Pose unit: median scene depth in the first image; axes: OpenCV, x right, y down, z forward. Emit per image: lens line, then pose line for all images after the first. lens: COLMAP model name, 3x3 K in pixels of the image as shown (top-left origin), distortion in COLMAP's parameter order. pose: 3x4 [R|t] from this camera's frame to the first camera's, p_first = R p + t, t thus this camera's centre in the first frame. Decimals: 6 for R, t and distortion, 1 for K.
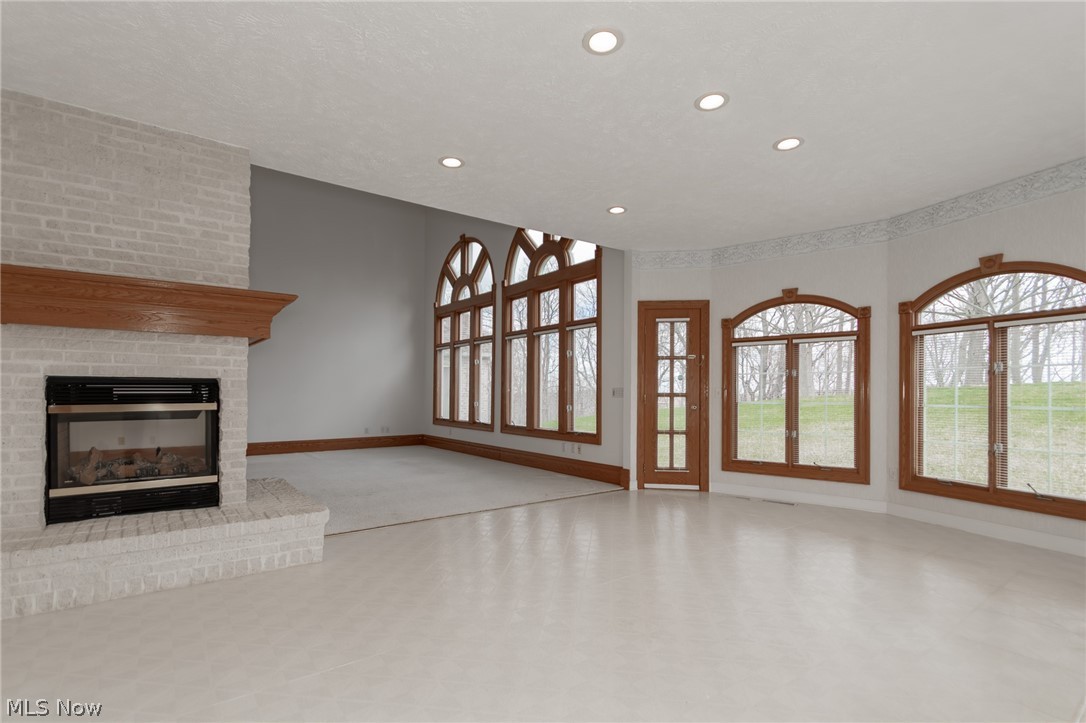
lens RADIAL K [[509.1, 0, 548.9], [0, 509.1, 360.0], [0, 0, 1]] dist [0.002664, -0.004116]
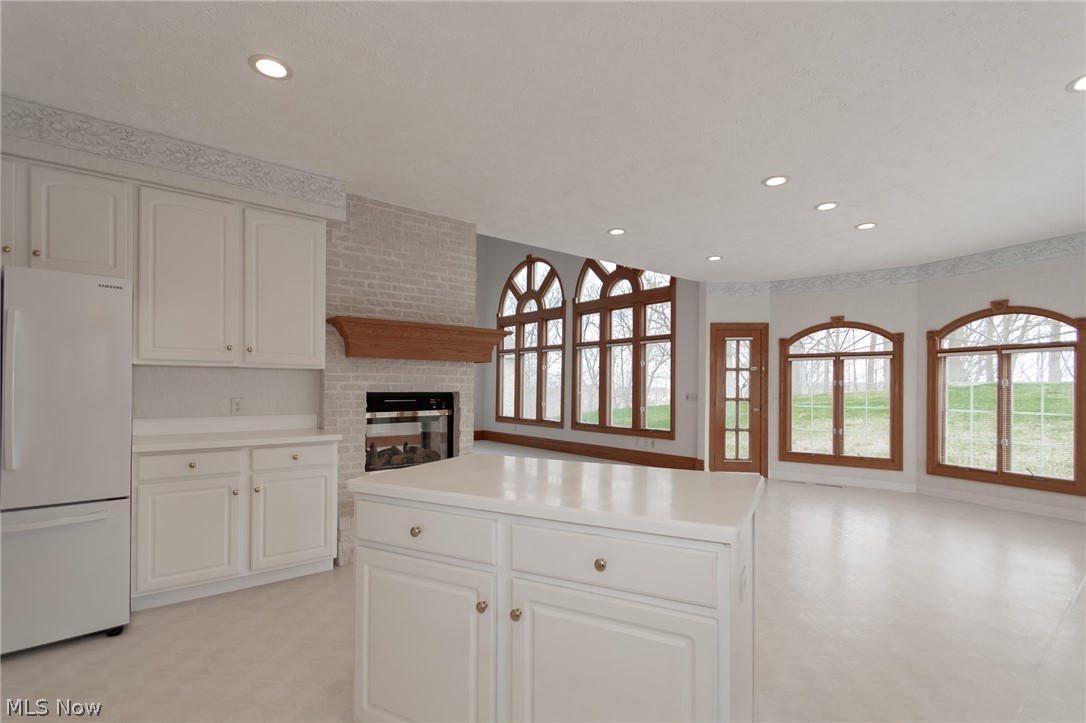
lens RADIAL K [[509.1, 0, 546.3], [0, 509.1, 352.9], [0, 0, 1]] dist [0.002664, -0.004116]
pose [[0.999452, 0.005236, 0.032698, -0.326839], [-0.005165, 0.999984, -0.002236, -0.048195], [-0.032709, 0.002066, 0.999463, -0.269438]]
